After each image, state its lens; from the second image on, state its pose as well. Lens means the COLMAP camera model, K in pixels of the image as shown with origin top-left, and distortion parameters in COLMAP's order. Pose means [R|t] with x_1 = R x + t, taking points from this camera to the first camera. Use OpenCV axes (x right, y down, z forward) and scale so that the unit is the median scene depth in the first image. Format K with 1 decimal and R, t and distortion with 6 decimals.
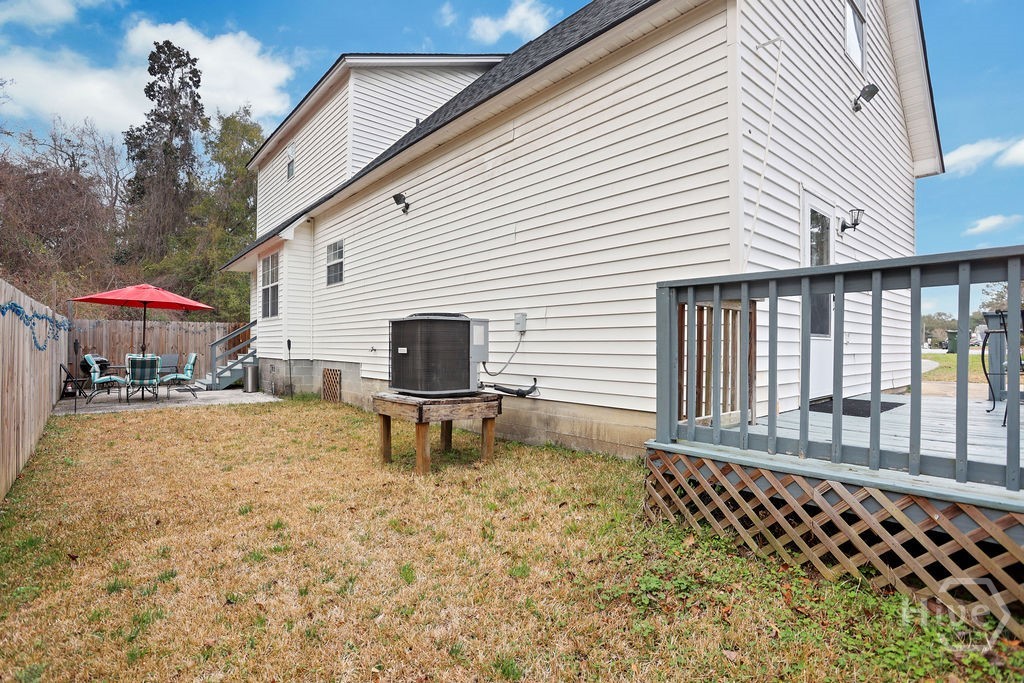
lens RADIAL K [[508.0, 0, 509.1], [0, 508.0, 327.7], [0, 0, 1]] dist [-0.067273, 0.030192]
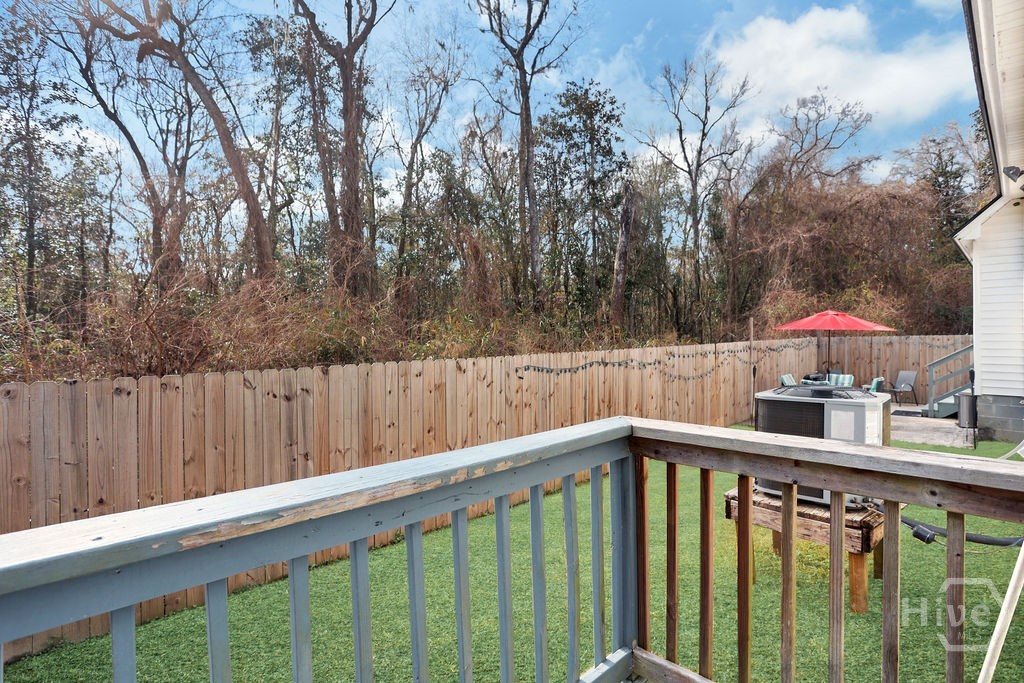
lens RADIAL K [[505.4, 0, 506.0], [0, 505.4, 340.2], [0, 0, 1]] dist [-0.073922, 0.029896]
pose [[0.025456, 0.001709, -0.999674, 0.275713], [0.052434, 0.998620, 0.003043, -0.058223], [0.998300, -0.052495, 0.025331, 0.257126]]
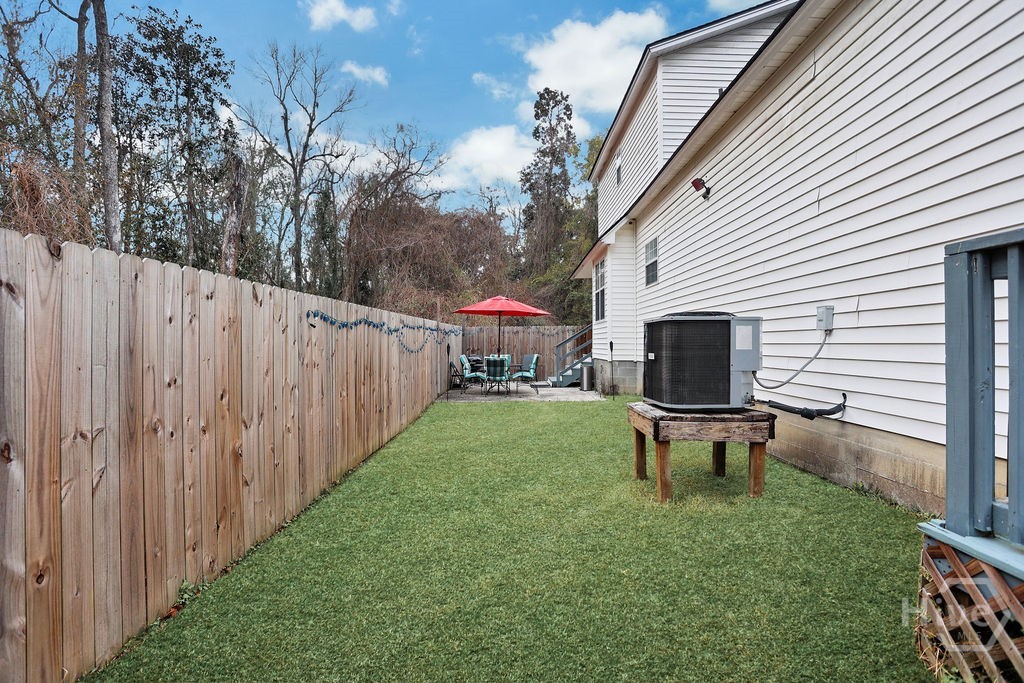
lens RADIAL K [[509.4, 0, 512.0], [0, 509.4, 341.5], [0, 0, 1]] dist [-0.089671, 0.052312]
pose [[0.760583, -0.009106, -0.649176, 0.082740], [0.028657, 0.999398, 0.019556, -0.002231], [0.648607, -0.033477, 0.760386, 0.079185]]
